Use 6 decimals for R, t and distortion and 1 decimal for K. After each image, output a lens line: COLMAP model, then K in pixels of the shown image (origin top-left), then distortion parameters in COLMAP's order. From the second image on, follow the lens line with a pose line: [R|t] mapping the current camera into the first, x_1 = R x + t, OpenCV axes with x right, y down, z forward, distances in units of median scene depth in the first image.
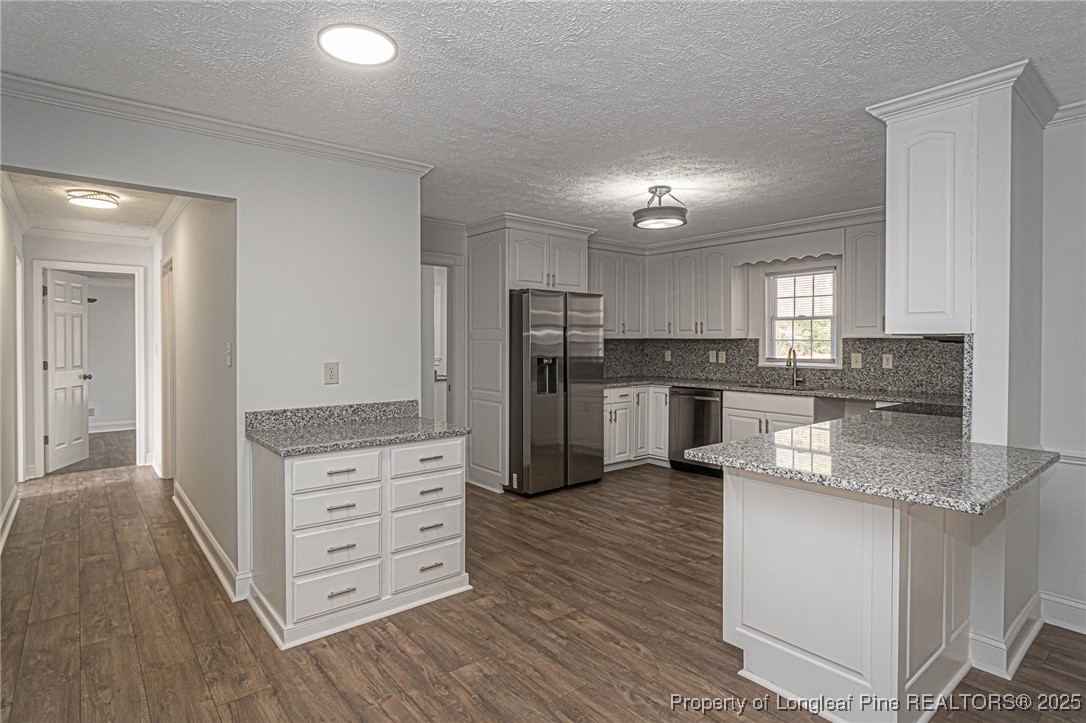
lens RADIAL K [[563.4, 0, 543.0], [0, 563.4, 349.7], [0, 0, 1]] dist [-0.013367, 0.000398]
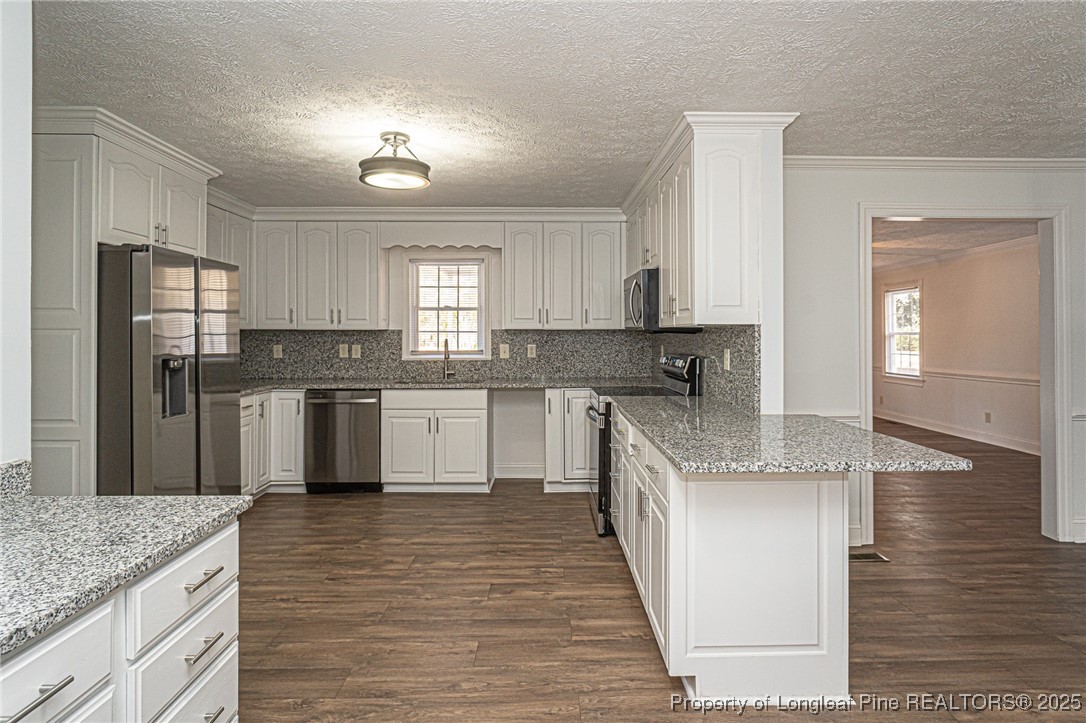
lens RADIAL K [[569.6, 0, 543.7], [0, 569.6, 336.8], [0, 0, 1]] dist [-0.010365, 0.000926]
pose [[0.620939, -0.003914, 0.783849, -0.225553], [0.013118, 0.999899, -0.005398, -0.000578], [-0.783749, 0.013634, 0.620928, 0.282558]]
